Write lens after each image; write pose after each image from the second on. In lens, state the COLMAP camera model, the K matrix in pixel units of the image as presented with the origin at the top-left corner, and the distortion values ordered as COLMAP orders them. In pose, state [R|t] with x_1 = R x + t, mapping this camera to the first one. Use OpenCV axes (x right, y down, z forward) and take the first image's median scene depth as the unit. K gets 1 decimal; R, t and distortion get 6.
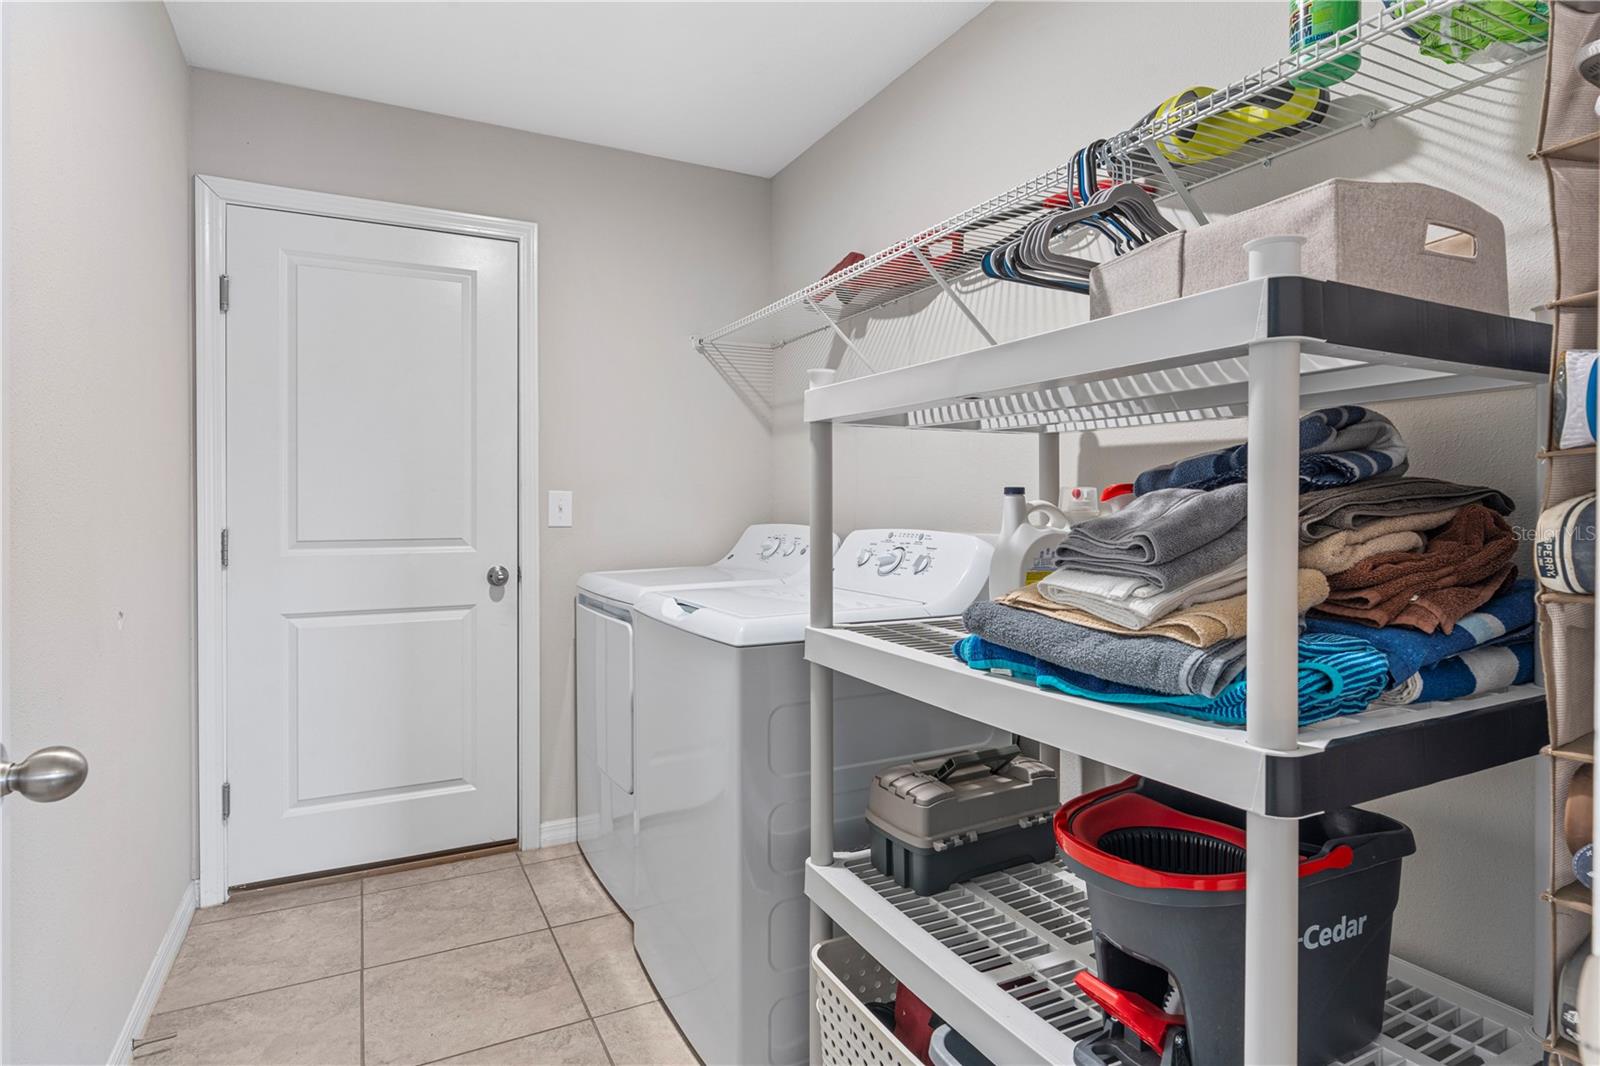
lens RADIAL K [[849.5, 0, 799.6], [0, 849.5, 513.6], [0, 0, 1]] dist [0.001009, 0.000077]
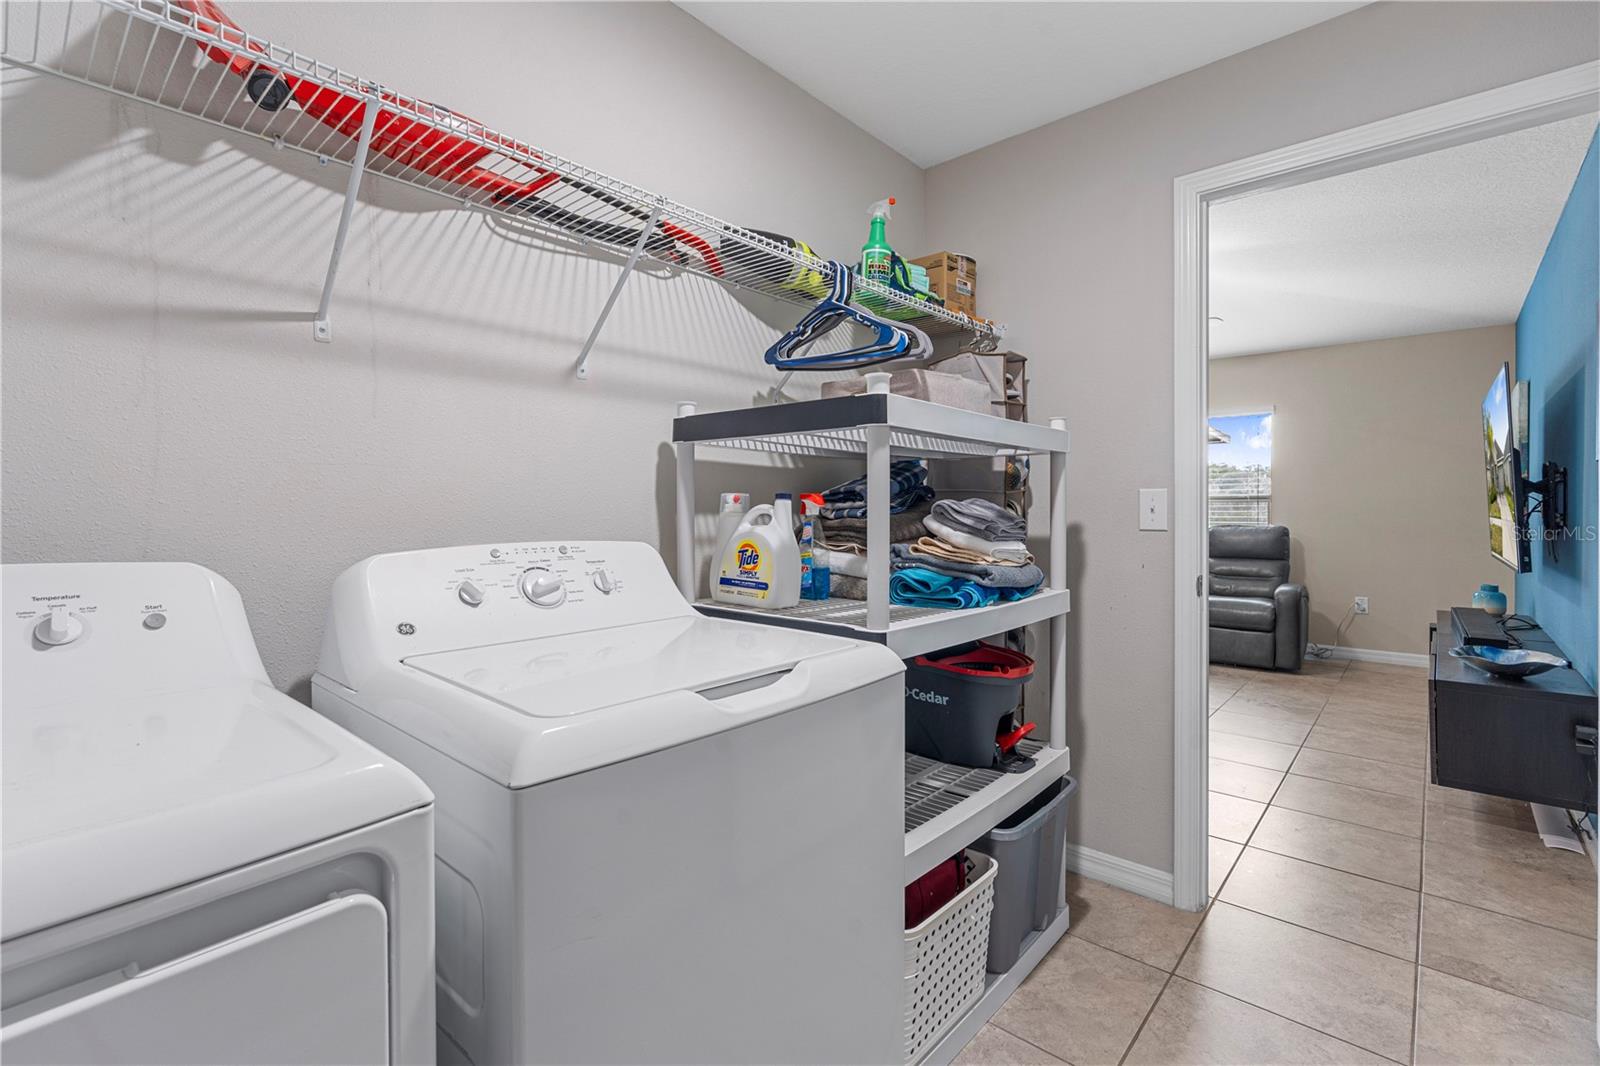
lens RADIAL K [[727.9, 0, 795.6], [0, 727.9, 515.4], [0, 0, 1]] dist [-0.004321, 0.000297]
pose [[-0.358850, -0.012096, 0.933317, -0.628924], [0.010223, 0.999805, 0.016888, -0.014935], [-0.933339, 0.015601, -0.358656, 1.182920]]
